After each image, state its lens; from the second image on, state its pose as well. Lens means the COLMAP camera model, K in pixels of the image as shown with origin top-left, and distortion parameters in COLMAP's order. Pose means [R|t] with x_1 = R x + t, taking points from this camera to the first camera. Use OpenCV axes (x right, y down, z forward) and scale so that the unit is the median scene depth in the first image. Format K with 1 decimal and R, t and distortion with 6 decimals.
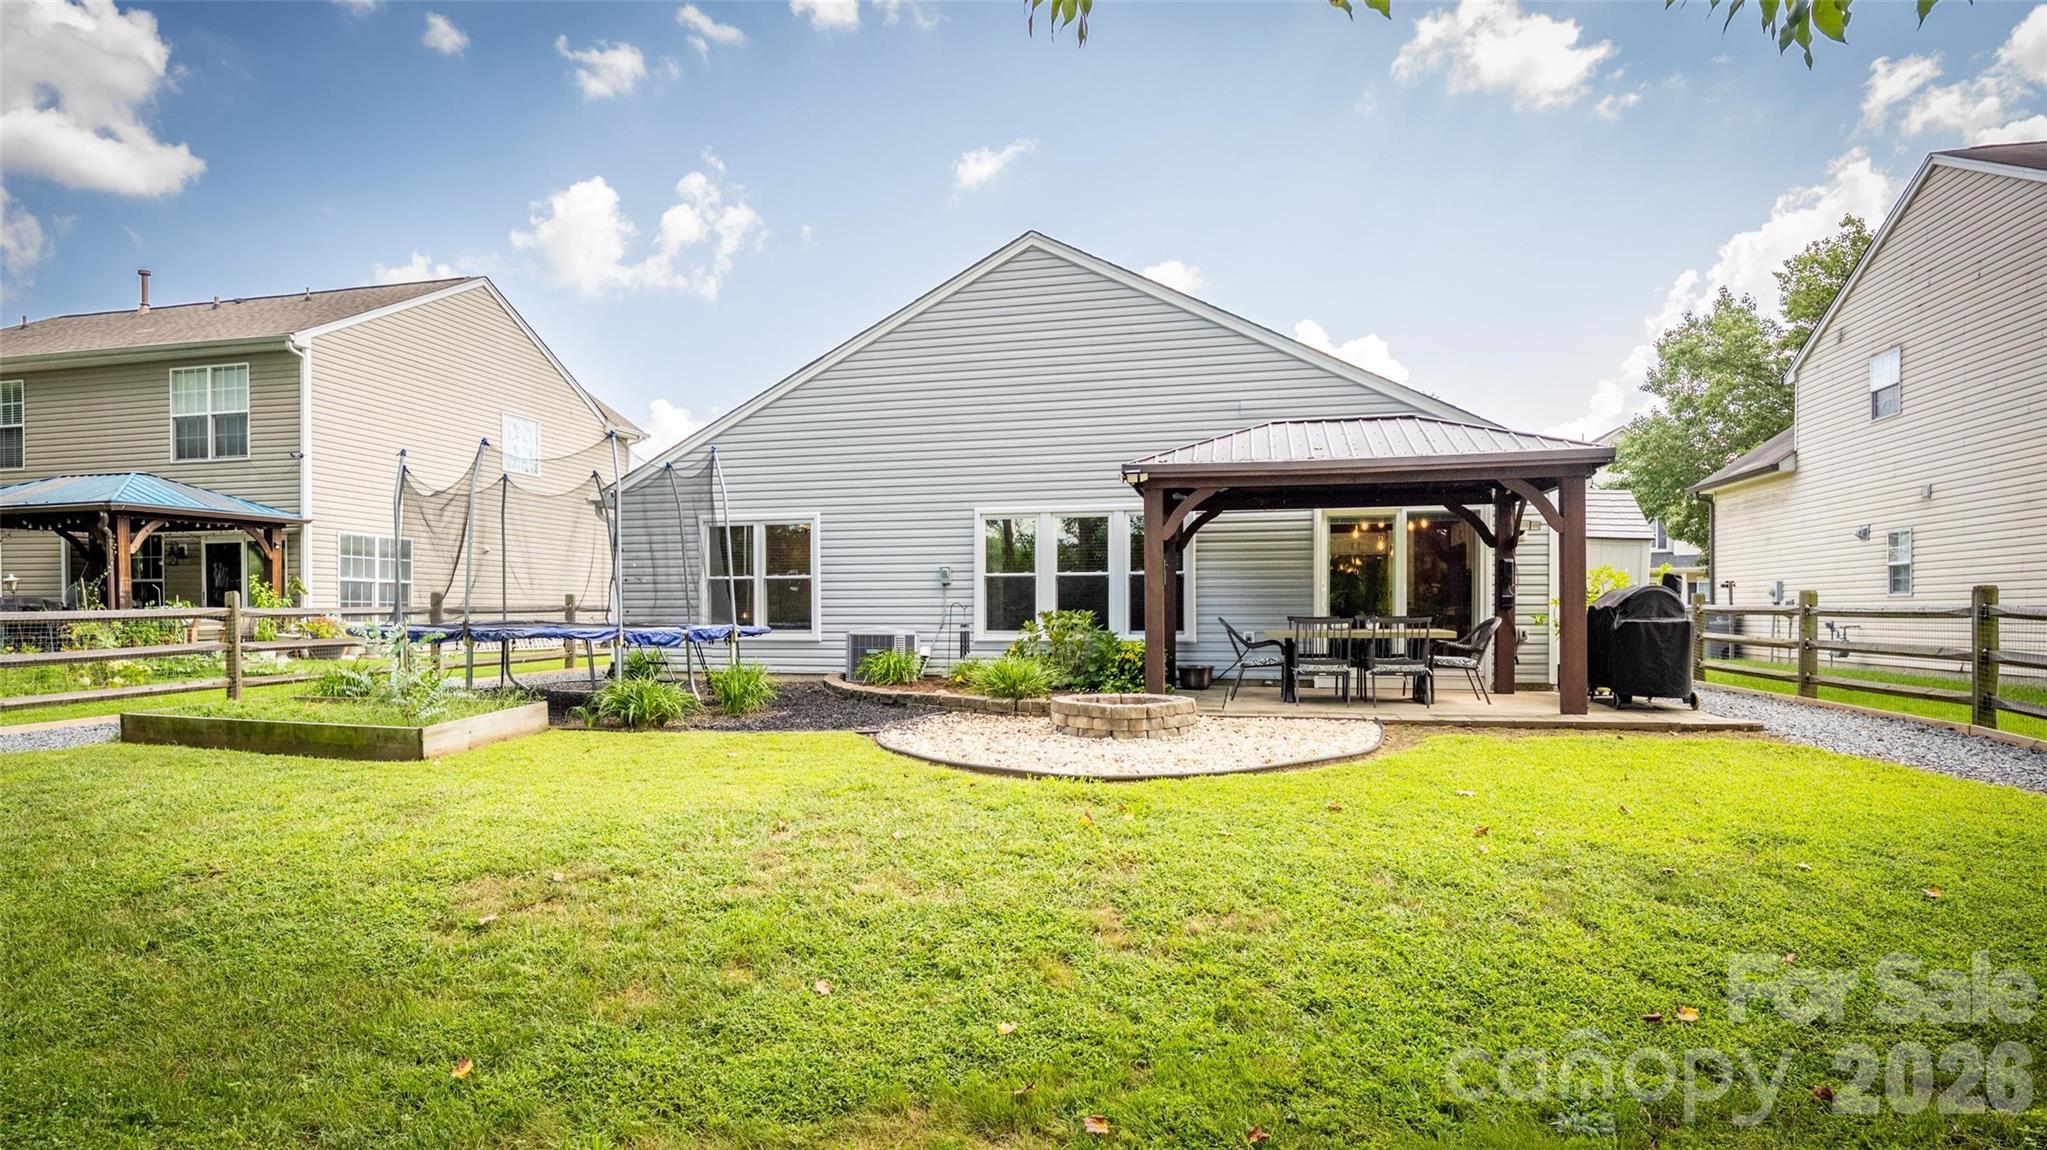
lens RADIAL K [[1056.0, 0, 994.3], [0, 1056.0, 615.6], [0, 0, 1]] dist [-0.001141, -0.000817]
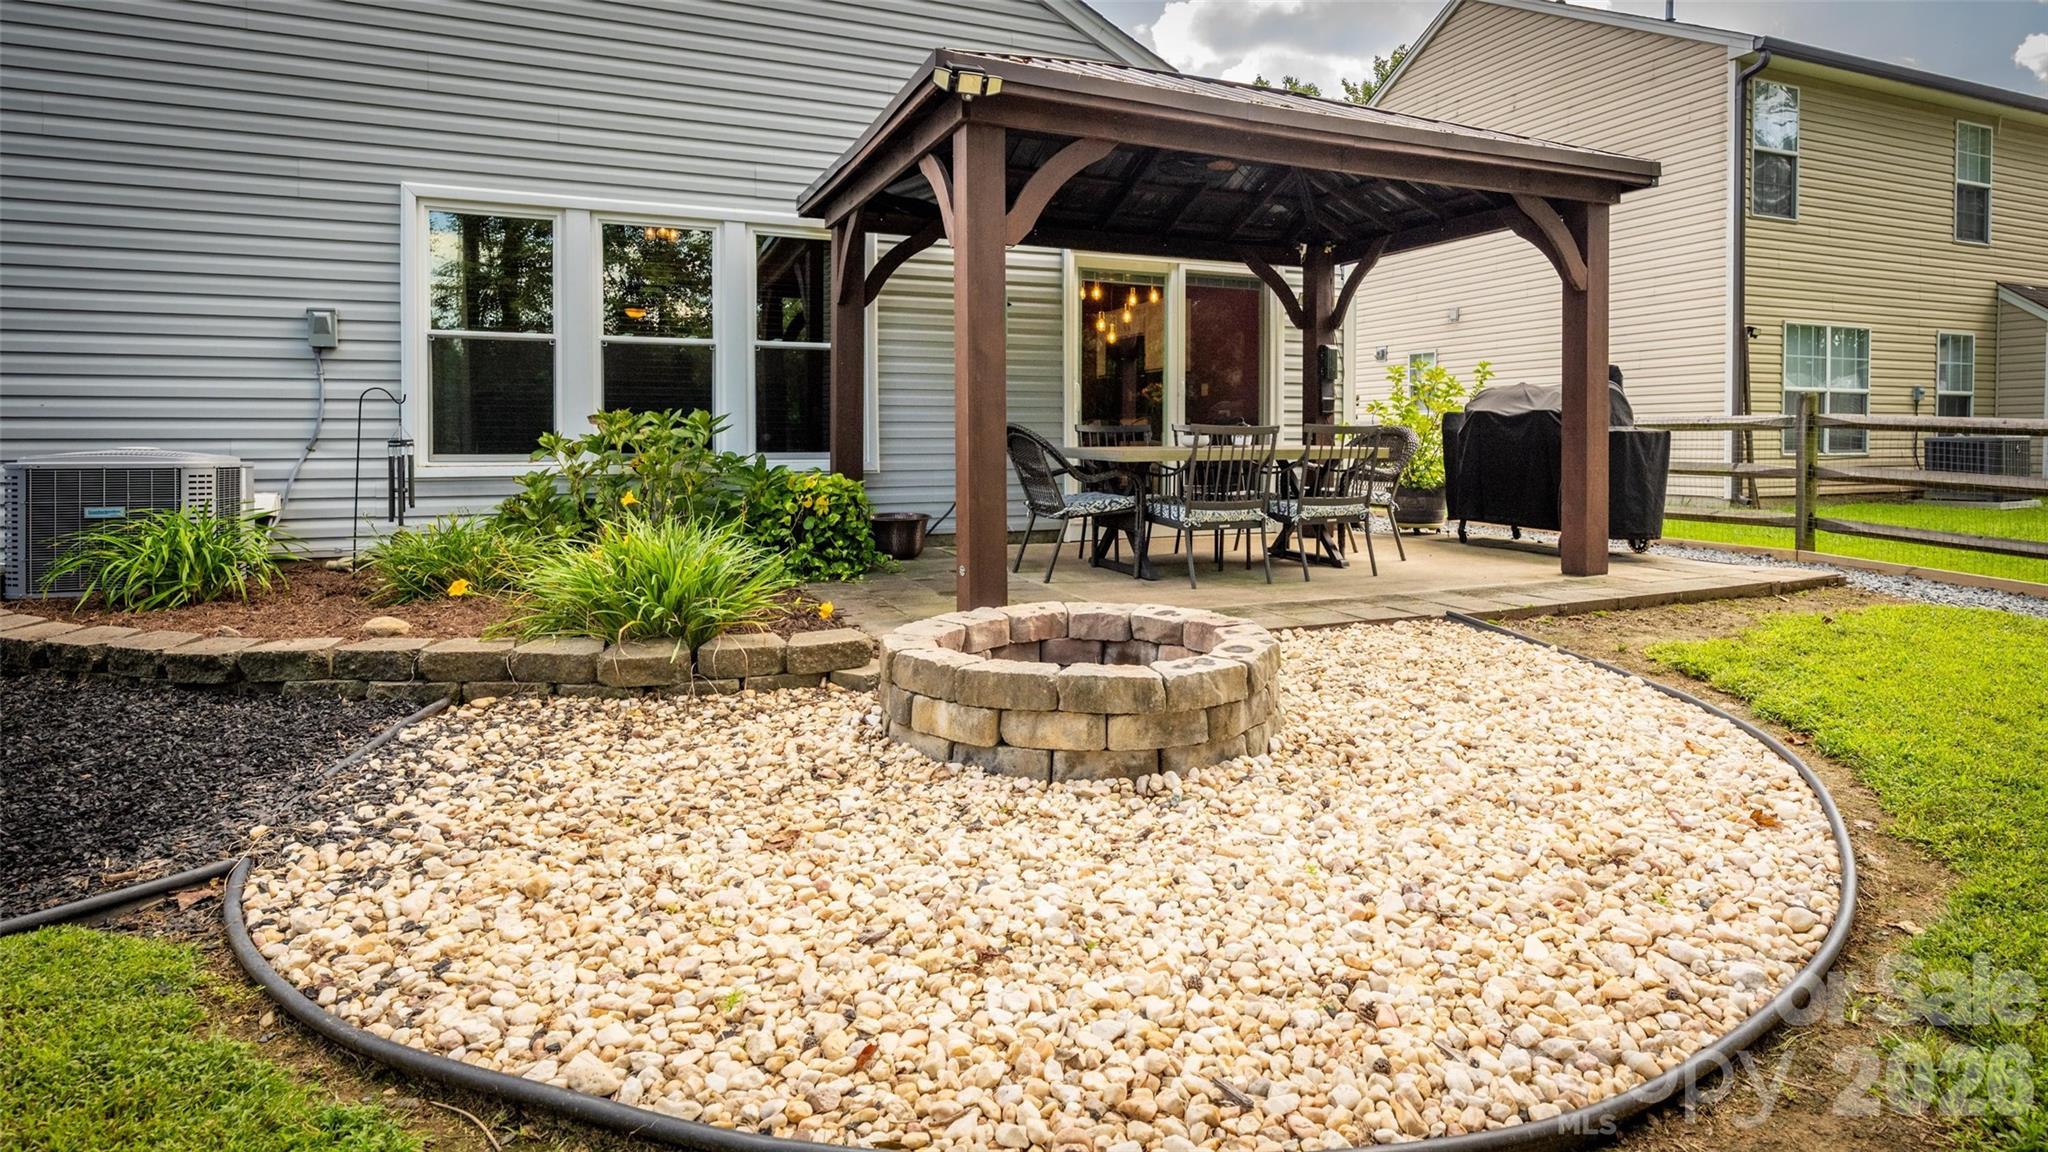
lens RADIAL K [[1039.1, 0, 1034.2], [0, 1039.1, 448.2], [0, 0, 1]] dist [-0.000990, 0.000175]
pose [[0.796712, -0.004144, 0.604344, -0.076458], [0.001082, 0.999985, 0.005429, 0.009787], [-0.604358, -0.003671, 0.796705, 0.517653]]
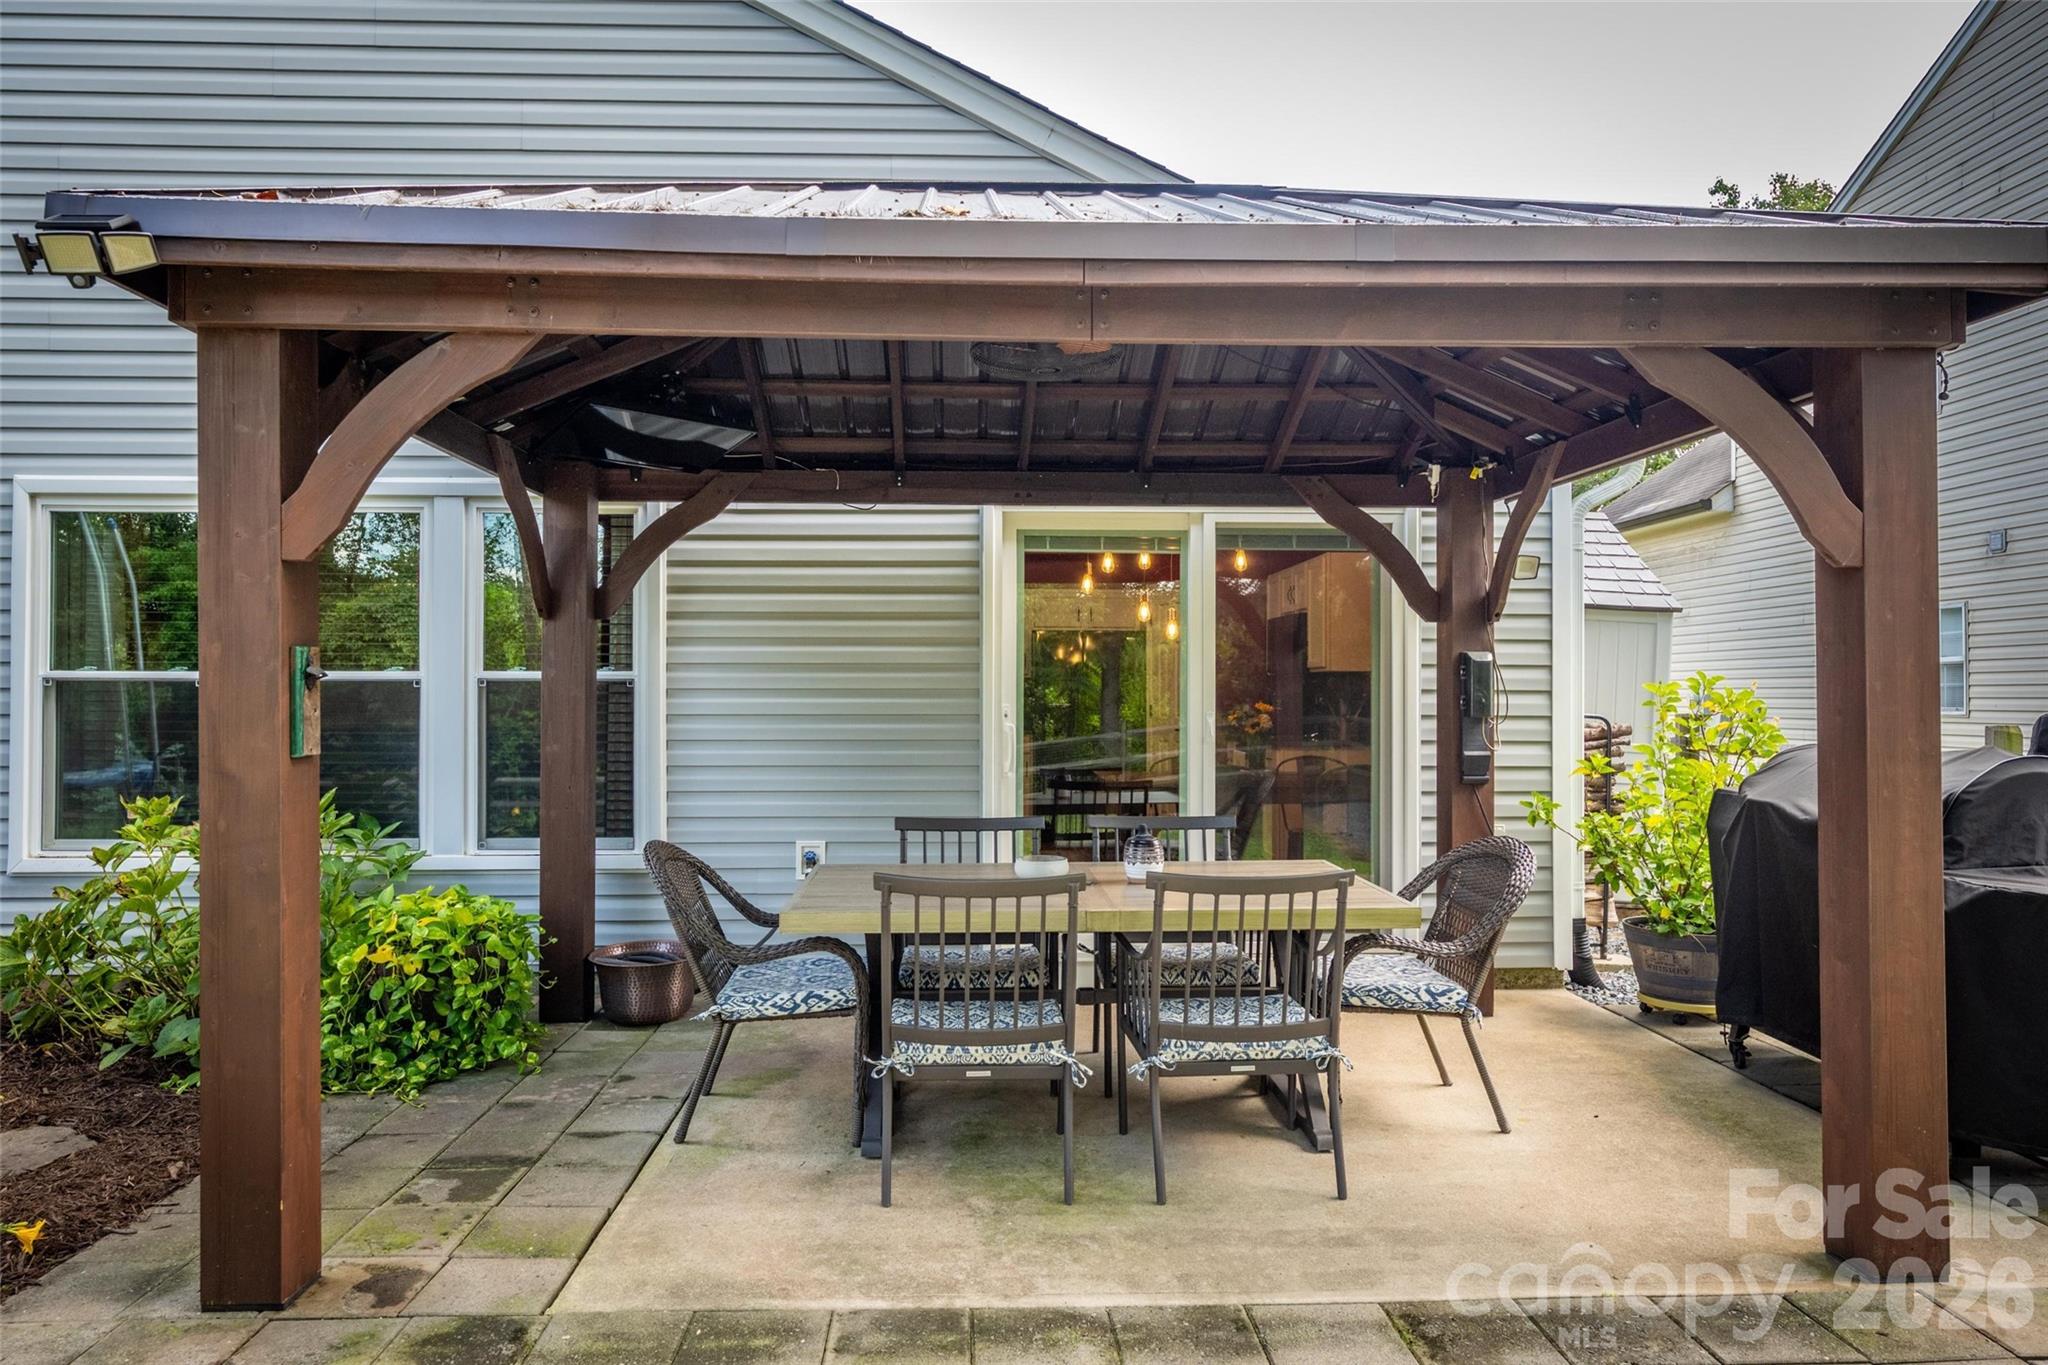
lens RADIAL K [[1262.1, 0, 1024.0], [0, 1262.1, 682.5], [0, 0, 1]] dist [0.004611, -0.000900]
pose [[0.959960, 0.004315, 0.280103, 0.189327], [-0.000880, 0.999923, -0.012390, -0.033692], [-0.280134, 0.011647, 0.959890, 0.560398]]
